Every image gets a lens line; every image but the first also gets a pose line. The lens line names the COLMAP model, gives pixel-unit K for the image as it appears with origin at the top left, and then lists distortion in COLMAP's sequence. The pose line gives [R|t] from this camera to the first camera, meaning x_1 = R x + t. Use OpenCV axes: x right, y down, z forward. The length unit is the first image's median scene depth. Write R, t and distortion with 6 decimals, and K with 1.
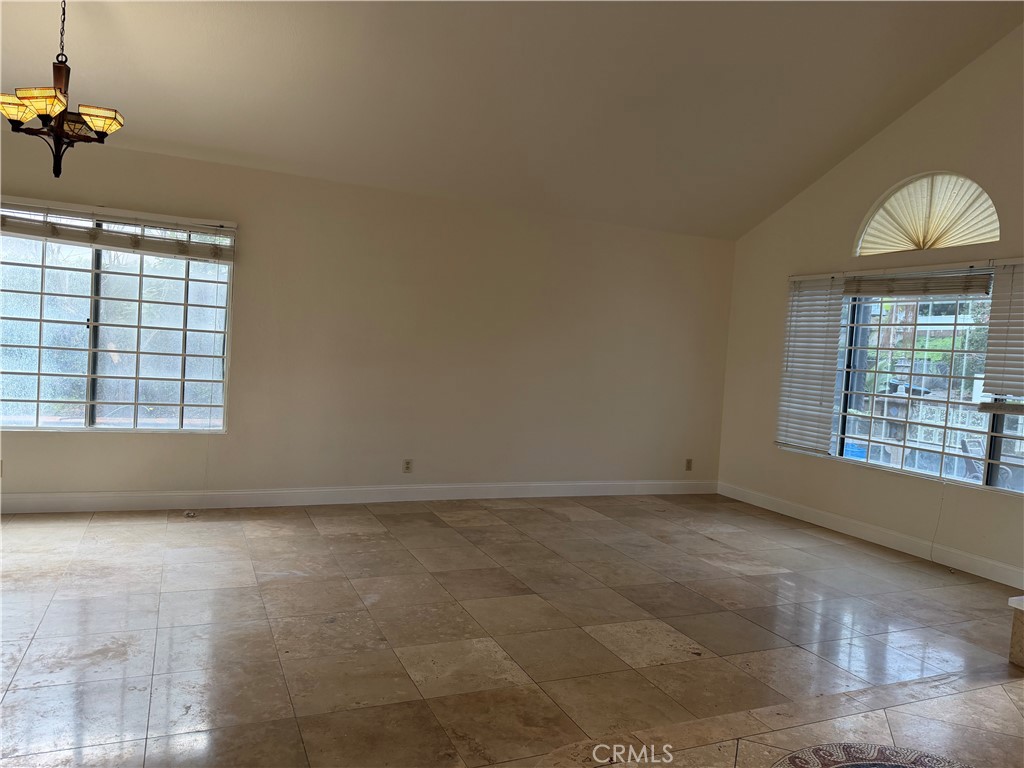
lens RADIAL K [[726.5, 0, 510.4], [0, 726.5, 382.9], [0, 0, 1]] dist [0.013266, -0.009560]
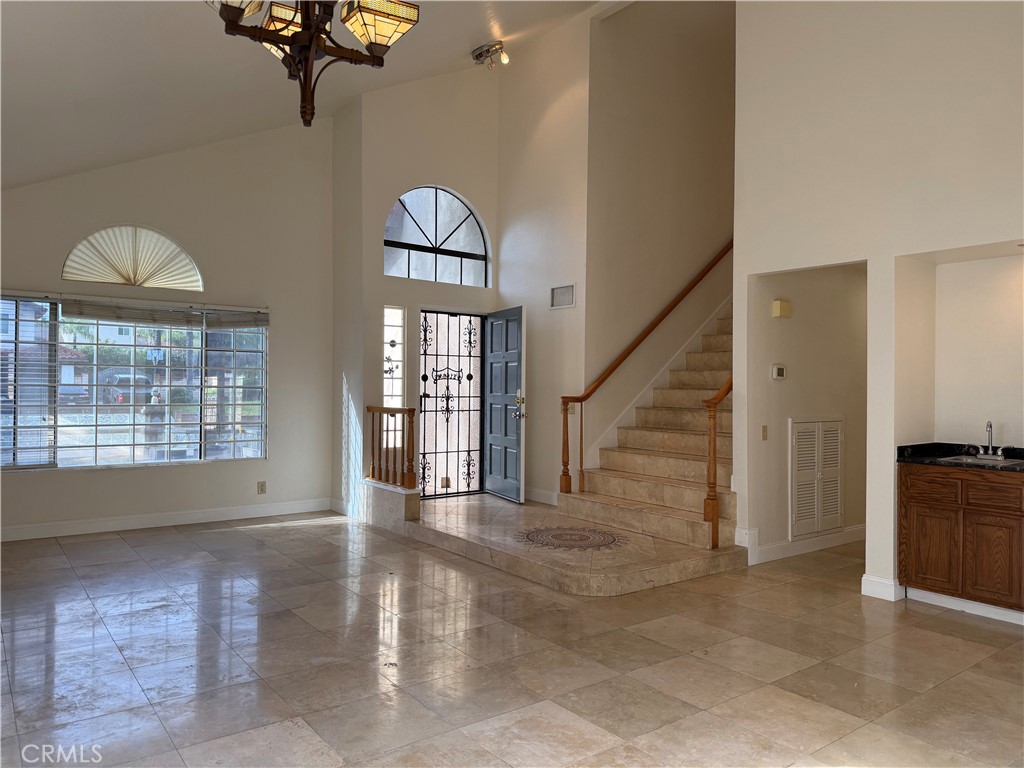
lens RADIAL K [[726.5, 0, 517.4], [0, 726.5, 385.4], [0, 0, 1]] dist [0.013266, -0.009560]
pose [[-0.240306, -0.064655, 0.968542, -0.916029], [0.020411, 0.997222, 0.071633, -0.100878], [-0.970483, 0.036982, -0.238319, 0.764054]]
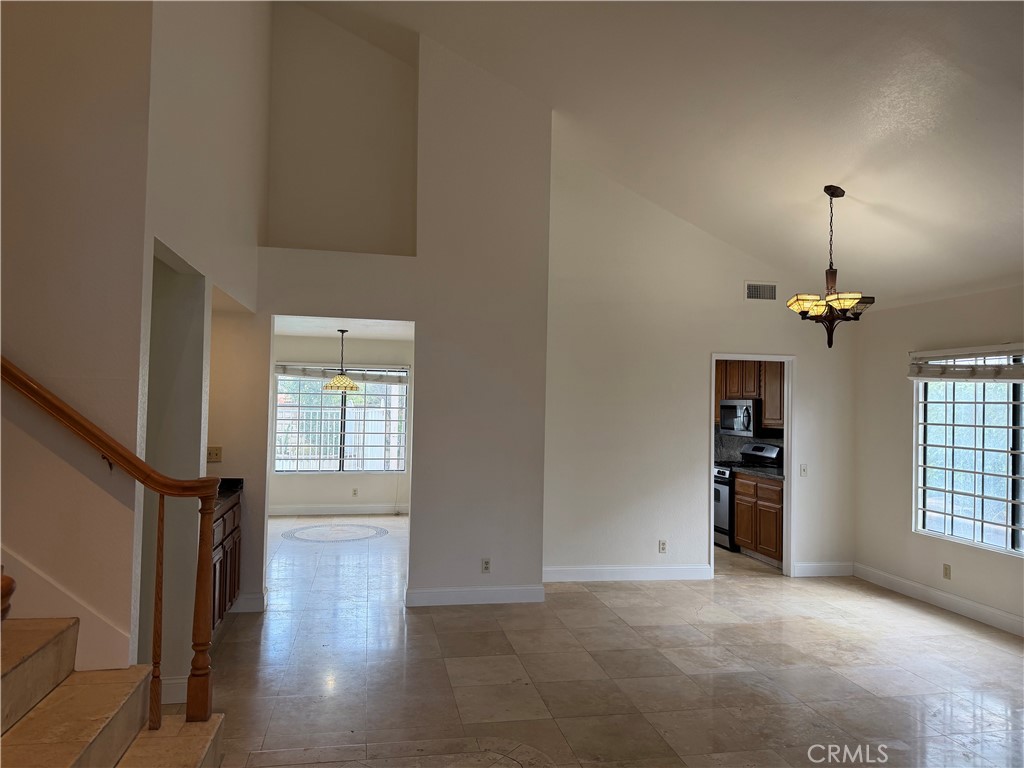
lens RADIAL K [[726.5, 0, 505.9], [0, 726.5, 384.1], [0, 0, 1]] dist [0.013266, -0.009560]
pose [[-0.214569, -0.095667, -0.972012, 0.683809], [-0.083812, 0.993324, -0.079263, -0.036177], [0.973106, 0.064459, -0.221155, 0.545901]]
